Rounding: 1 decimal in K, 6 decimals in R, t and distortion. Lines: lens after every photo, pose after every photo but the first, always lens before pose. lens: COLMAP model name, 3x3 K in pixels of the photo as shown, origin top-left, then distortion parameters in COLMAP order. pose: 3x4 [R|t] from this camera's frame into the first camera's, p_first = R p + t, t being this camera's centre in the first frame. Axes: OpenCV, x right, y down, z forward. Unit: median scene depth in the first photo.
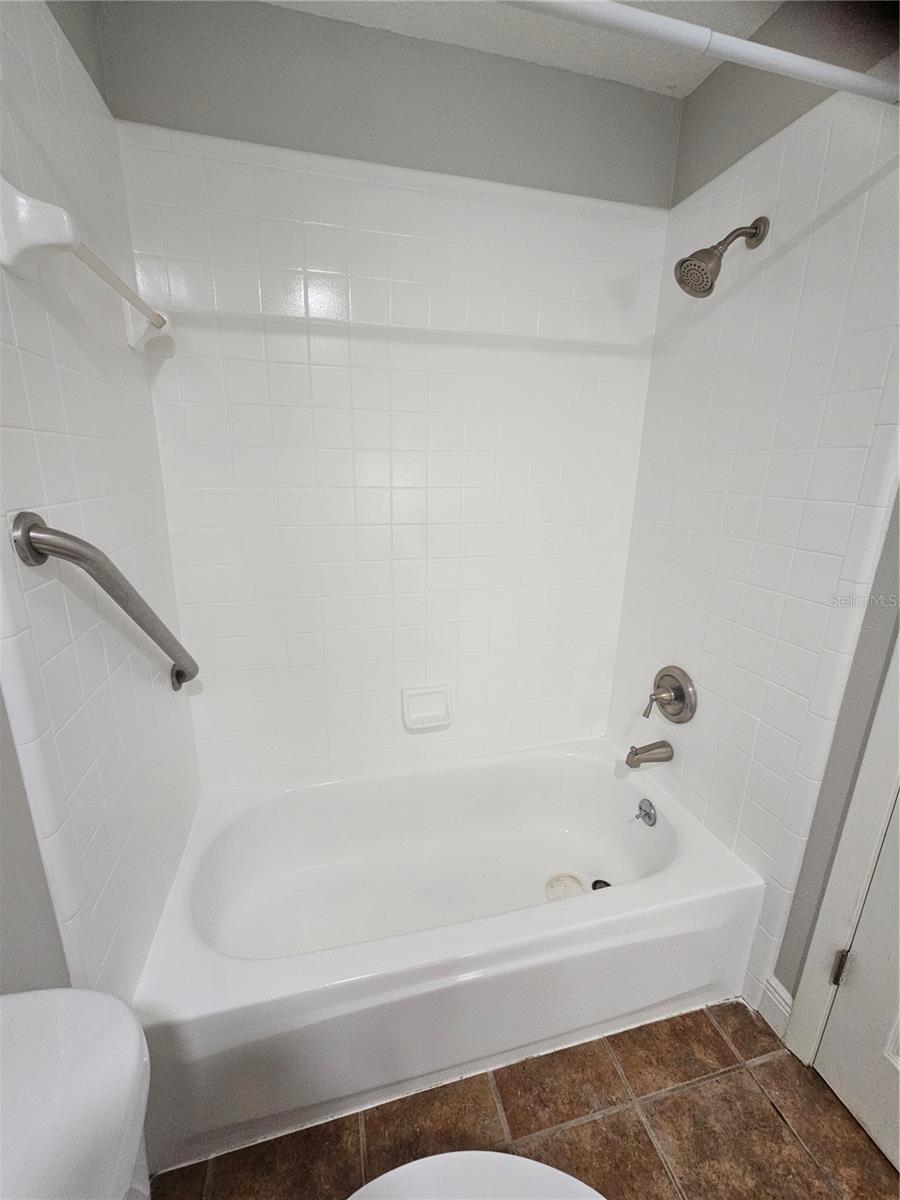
lens RADIAL K [[489.9, 0, 443.2], [0, 489.9, 601.8], [0, 0, 1]] dist [-0.000338, 0.000144]
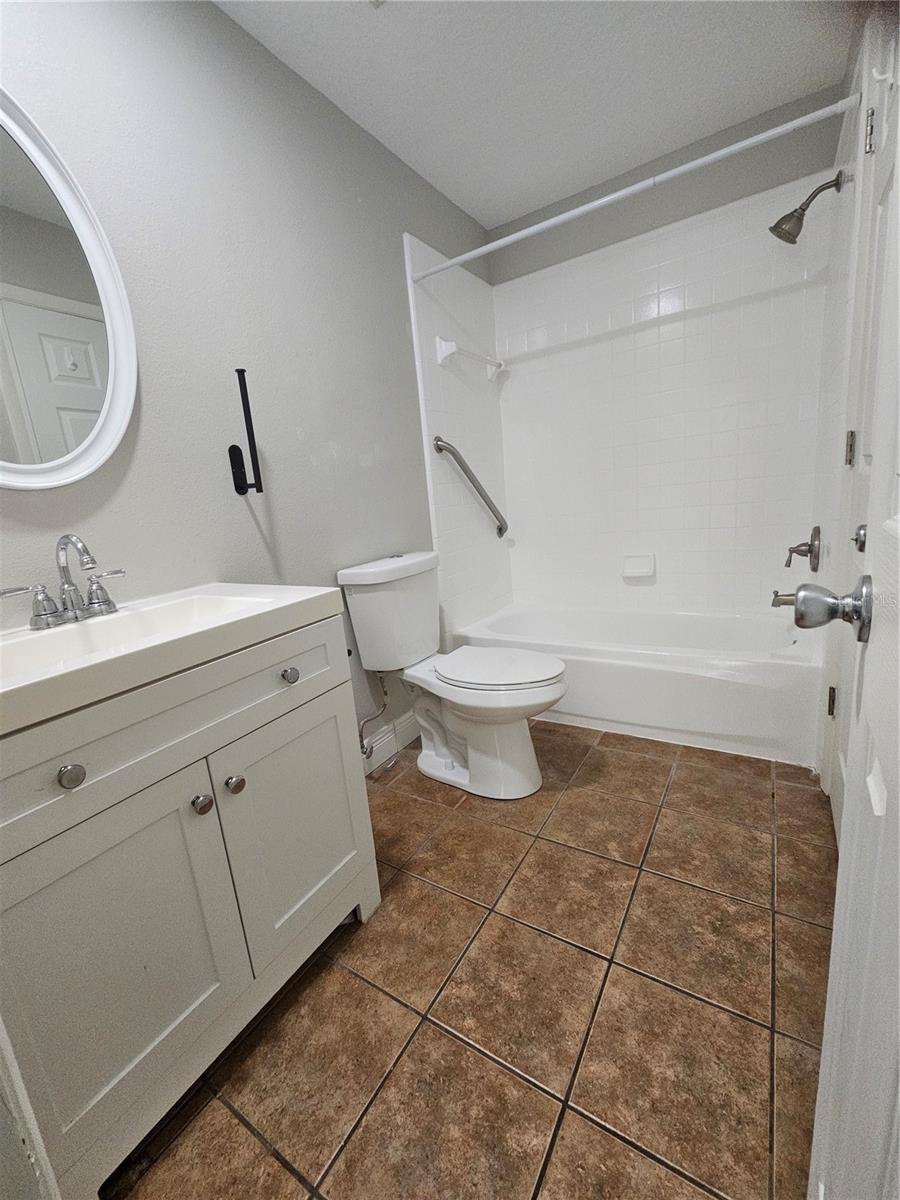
lens RADIAL K [[489.9, 0, 443.2], [0, 489.9, 601.8], [0, 0, 1]] dist [-0.000338, 0.000144]
pose [[0.677440, 0.075099, -0.731734, 0.979491], [-0.089962, 0.995766, 0.018910, 0.502004], [0.730056, 0.053017, 0.681328, -0.686223]]
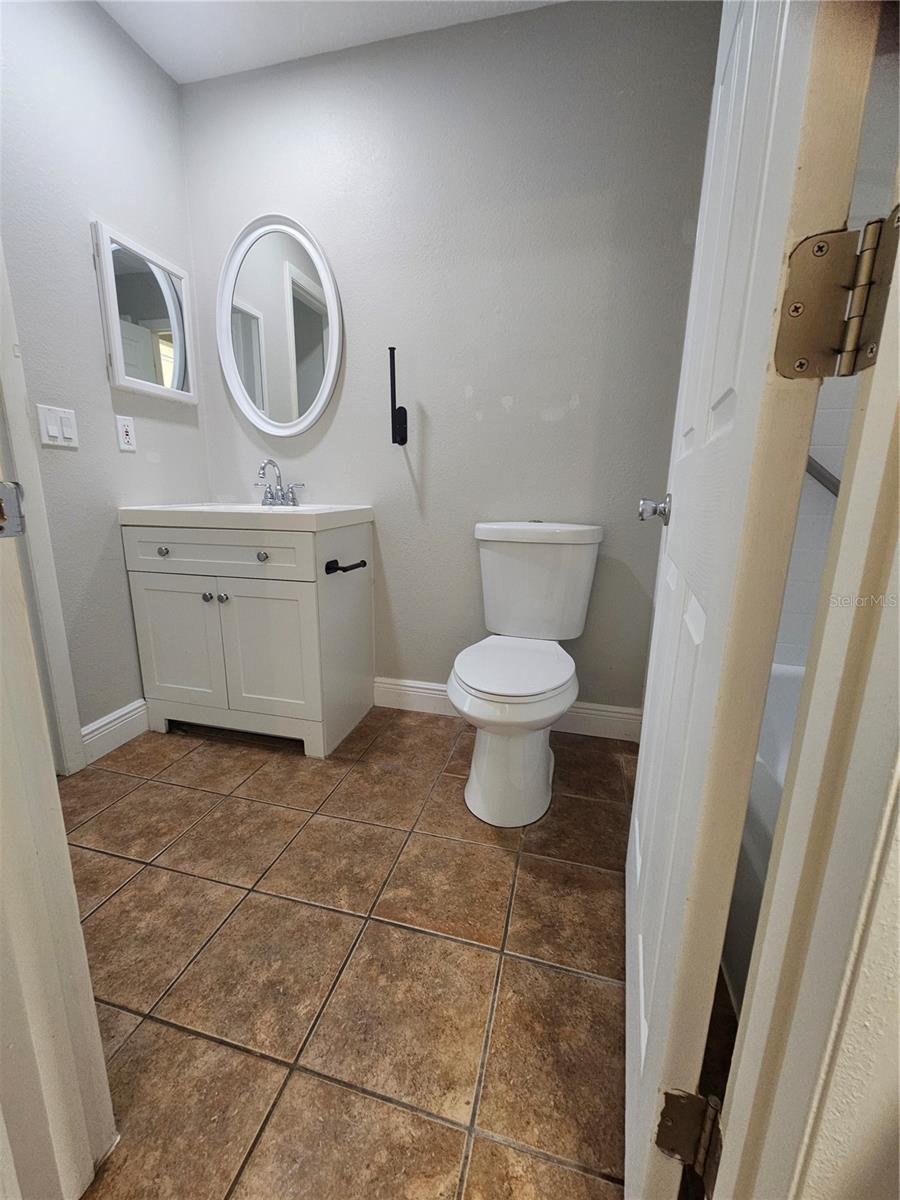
lens RADIAL K [[489.9, 0, 443.2], [0, 489.9, 601.8], [0, 0, 1]] dist [-0.000338, 0.000144]
pose [[-0.485567, 0.170387, -0.857434, 1.131436], [-0.255307, 0.910423, 0.325498, 0.210343], [0.836088, 0.376960, -0.398571, 0.736863]]
